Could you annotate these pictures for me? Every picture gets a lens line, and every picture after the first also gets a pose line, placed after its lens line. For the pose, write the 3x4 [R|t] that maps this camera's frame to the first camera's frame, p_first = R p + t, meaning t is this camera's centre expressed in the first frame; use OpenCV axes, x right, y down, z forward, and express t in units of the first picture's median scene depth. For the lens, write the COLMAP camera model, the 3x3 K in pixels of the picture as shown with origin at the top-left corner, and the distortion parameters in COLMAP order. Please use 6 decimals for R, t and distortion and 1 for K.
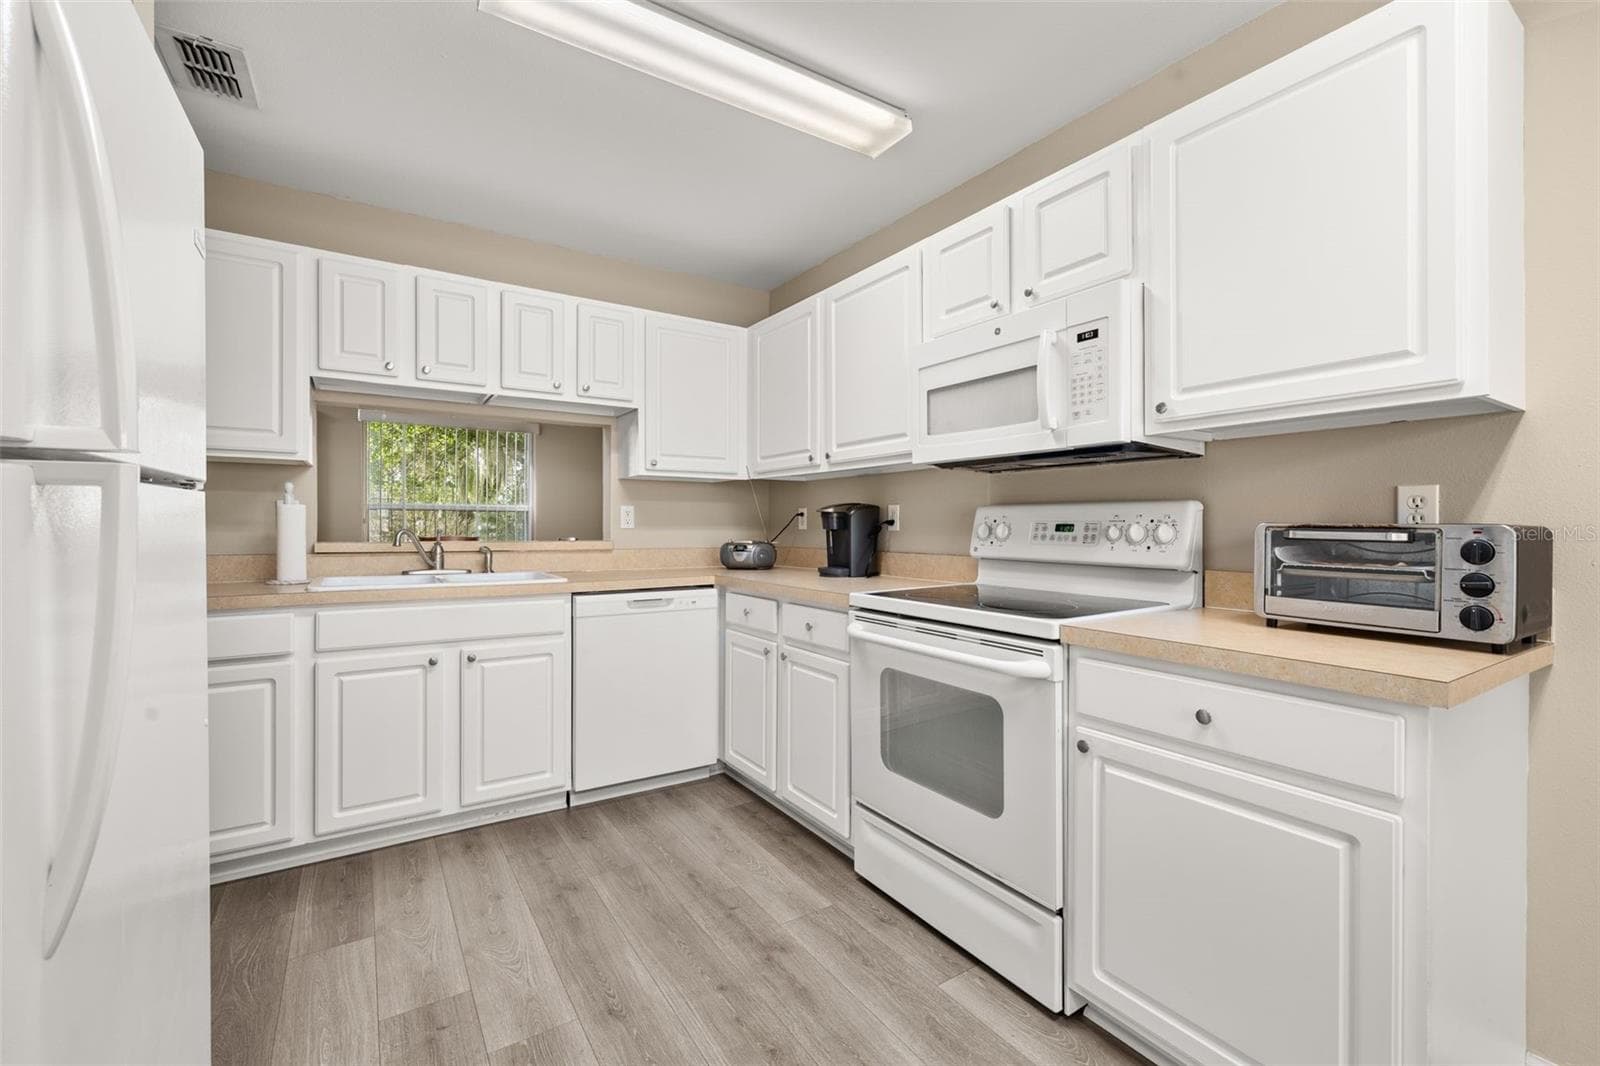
lens RADIAL K [[679.3, 0, 798.0], [0, 679.3, 527.2], [0, 0, 1]] dist [0.002369, -0.000359]
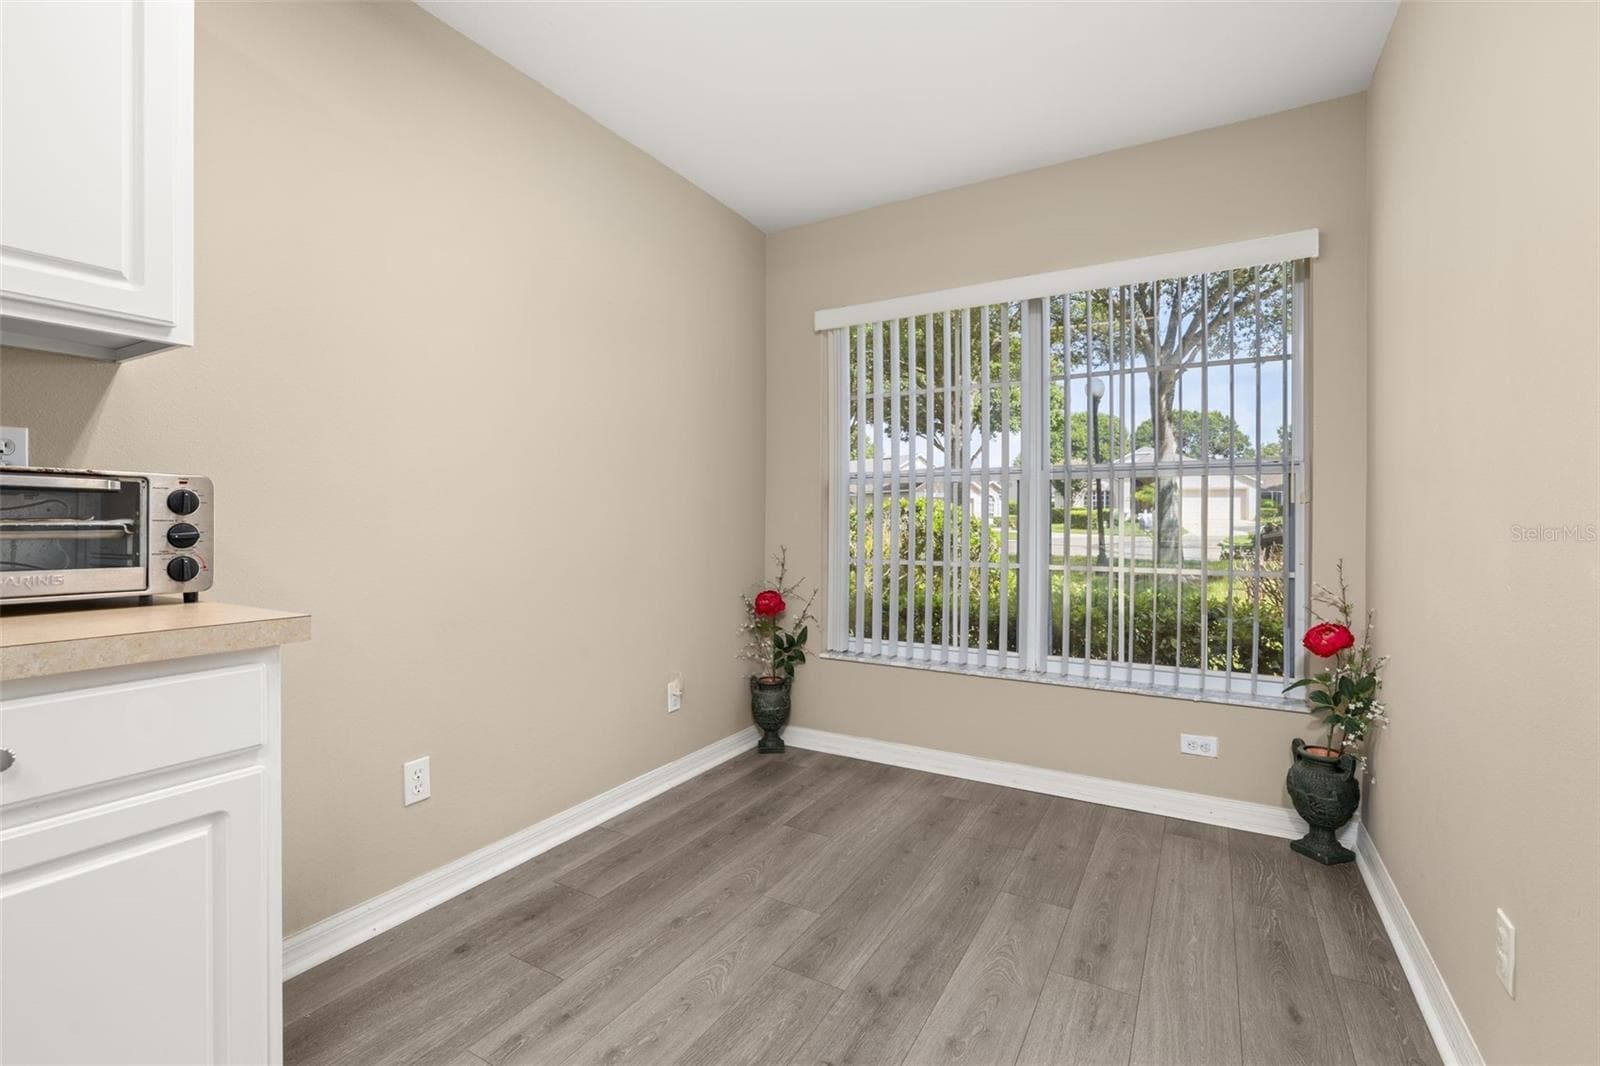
lens RADIAL K [[720.0, 0, 796.7], [0, 720.0, 519.2], [0, 0, 1]] dist [-0.004262, 0.000256]
pose [[-0.454633, -0.002885, 0.890674, -0.223384], [-0.000316, 0.999995, 0.003078, 0.038217], [-0.890679, 0.001118, -0.454632, 0.448918]]
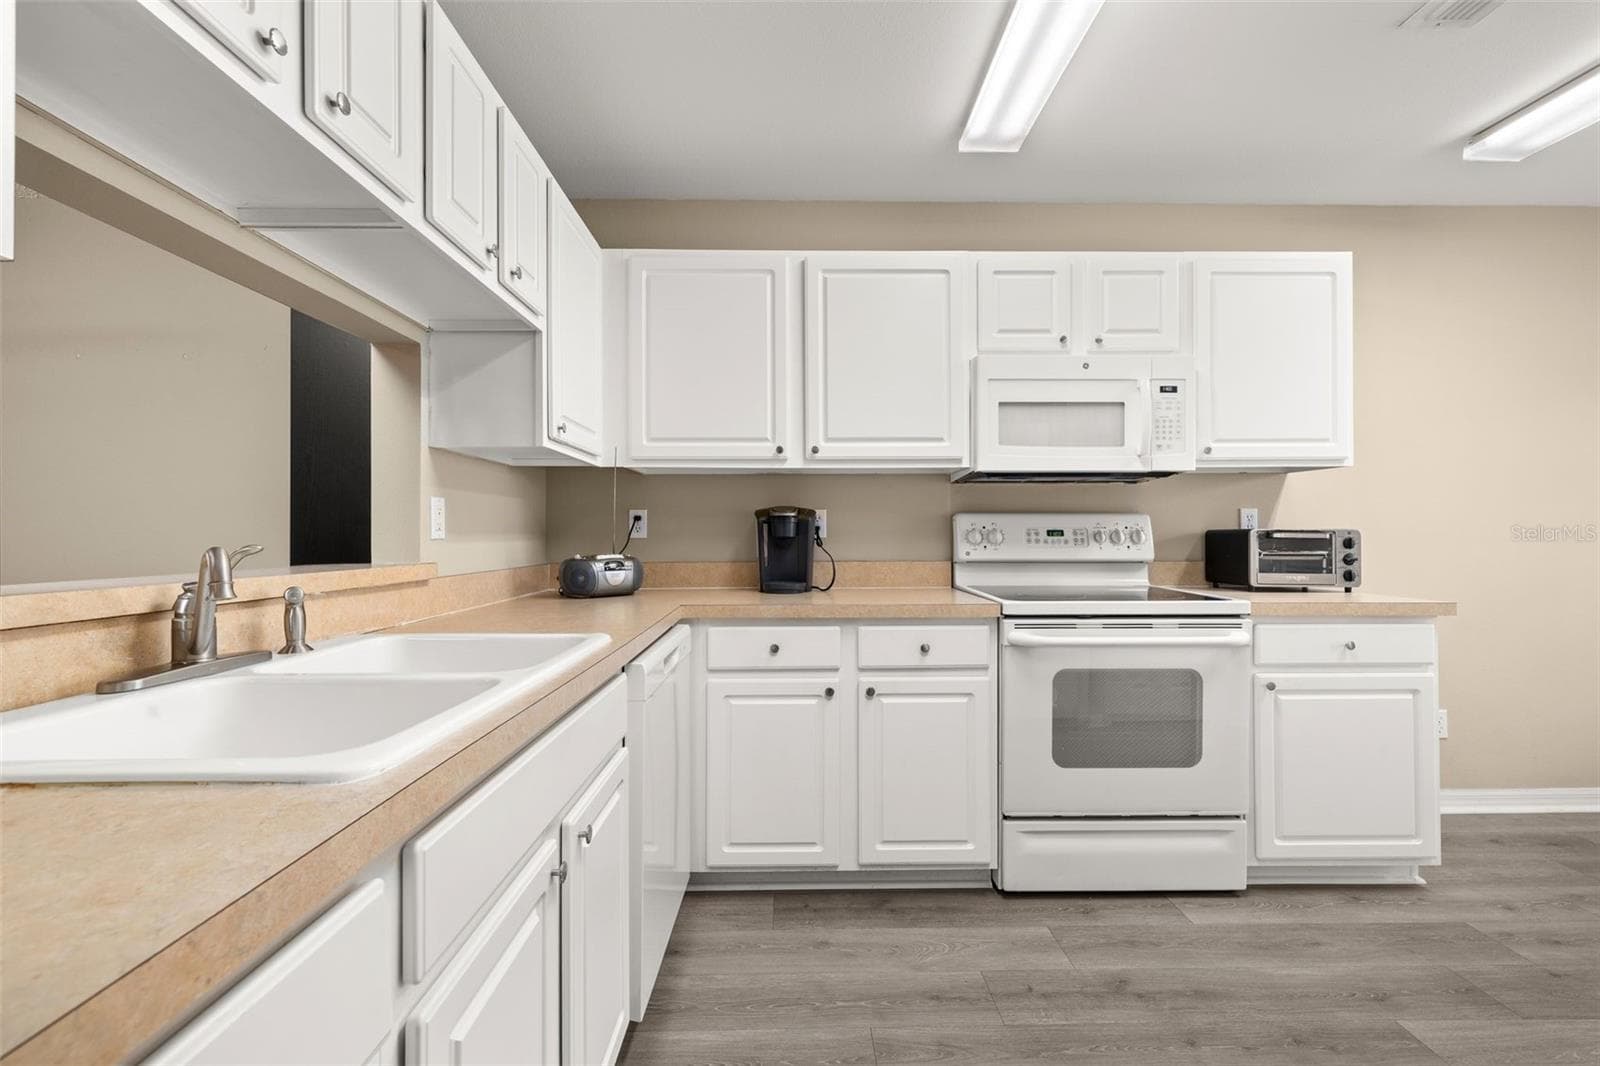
lens RADIAL K [[679.3, 0, 796.7], [0, 679.3, 529.6], [0, 0, 1]] dist [0.002369, -0.000359]
pose [[0.527662, 0.001416, 0.849454, -1.053878], [0.005909, 0.999968, -0.005338, -0.001847], [-0.849434, 0.007836, 0.527636, 0.877375]]
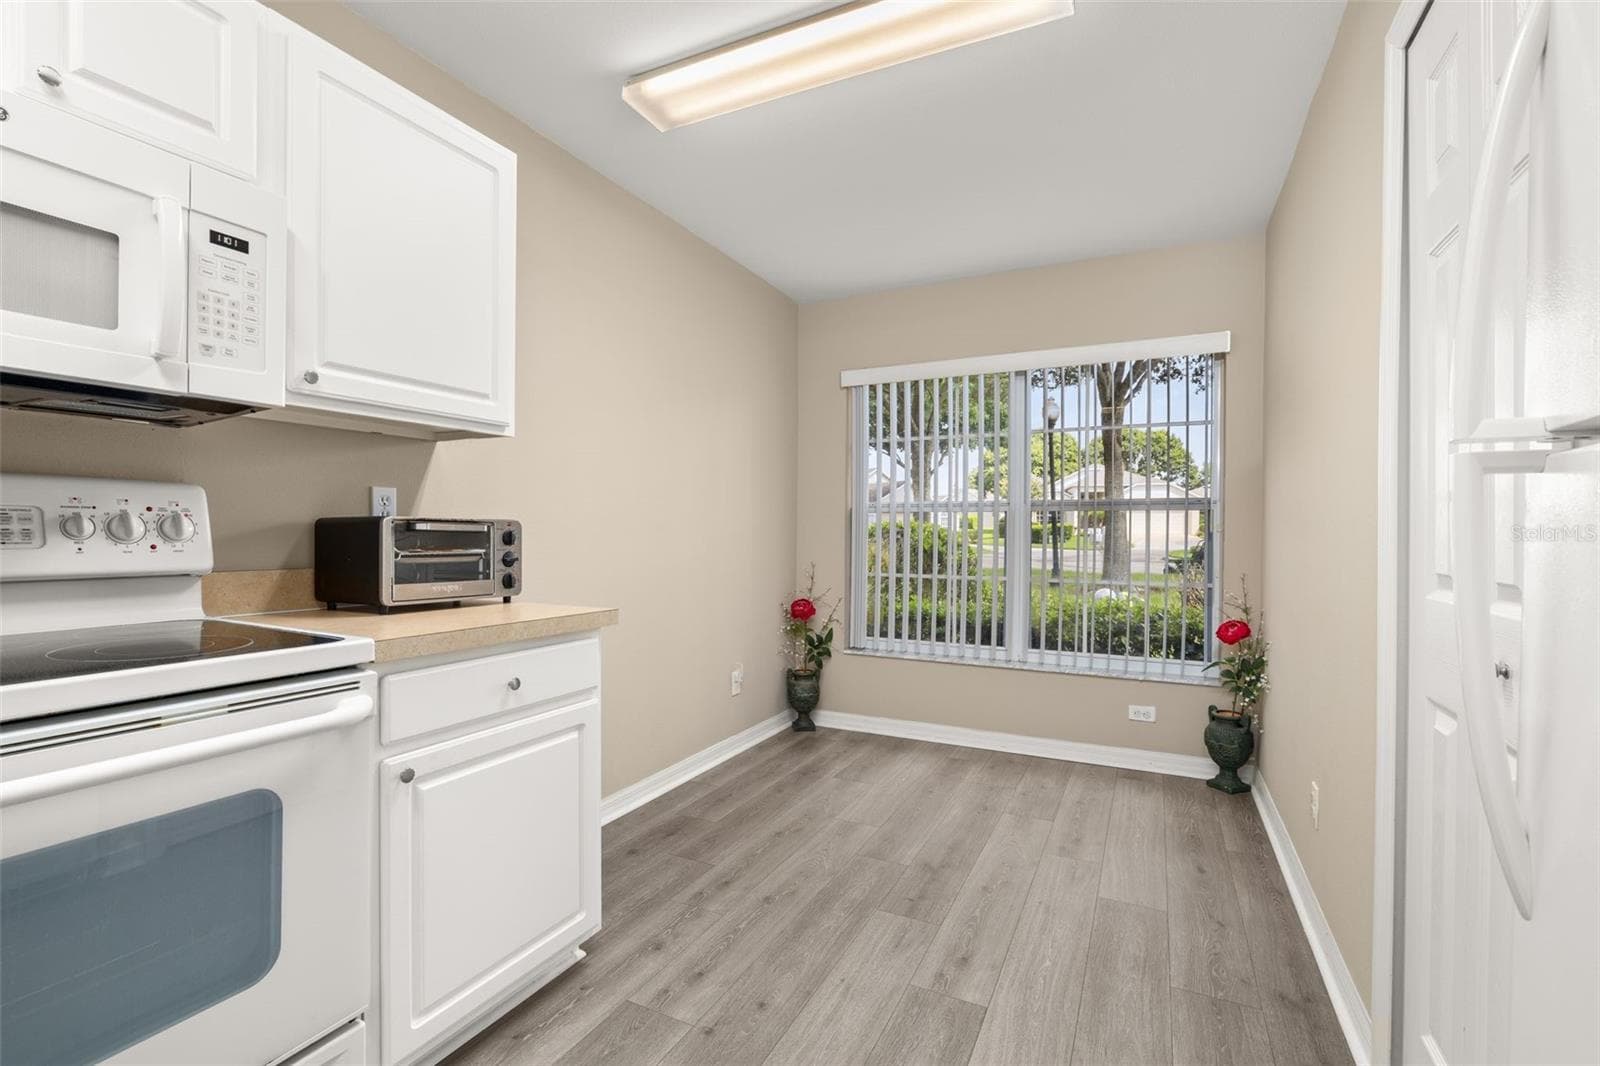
lens RADIAL K [[720.0, 0, 799.2], [0, 720.0, 537.1], [0, 0, 1]] dist [-0.004262, 0.000256]
pose [[-0.508680, -0.010720, 0.860889, -0.485034], [-0.004130, 0.999941, 0.010011, 0.010247], [-0.860946, 0.001536, -0.508694, 0.833561]]
